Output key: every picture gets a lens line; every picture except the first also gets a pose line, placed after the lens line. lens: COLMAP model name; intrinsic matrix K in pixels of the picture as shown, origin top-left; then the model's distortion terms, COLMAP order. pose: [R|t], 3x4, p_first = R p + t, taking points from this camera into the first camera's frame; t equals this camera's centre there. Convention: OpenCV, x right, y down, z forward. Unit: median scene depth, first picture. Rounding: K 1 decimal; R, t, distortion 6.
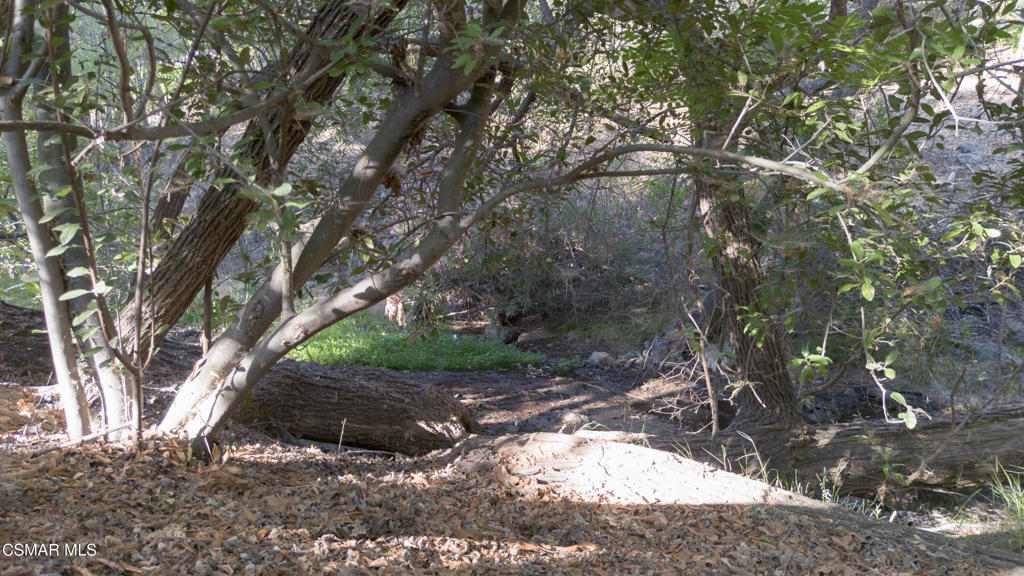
lens RADIAL K [[699.1, 0, 512.0], [0, 699.1, 288.0], [0, 0, 1]] dist [-0.000177, -0.002634]
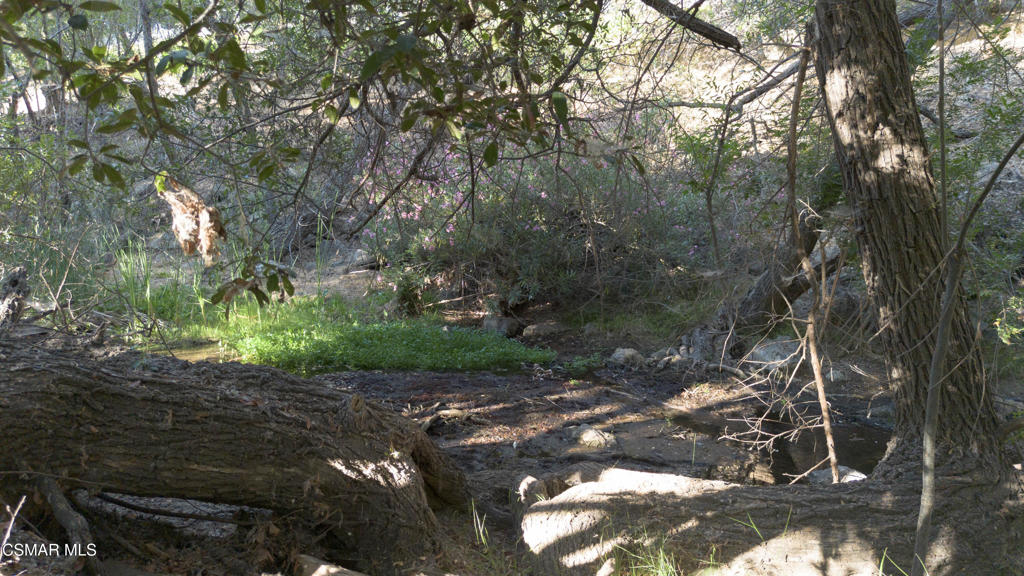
lens RADIAL K [[699.1, 0, 512.0], [0, 699.1, 288.0], [0, 0, 1]] dist [-0.000177, -0.002634]
pose [[0.999808, 0.004421, -0.019078, 0.013405], [-0.004419, 0.999990, 0.000145, 0.026584], [0.019078, -0.000061, 0.999818, 0.232779]]
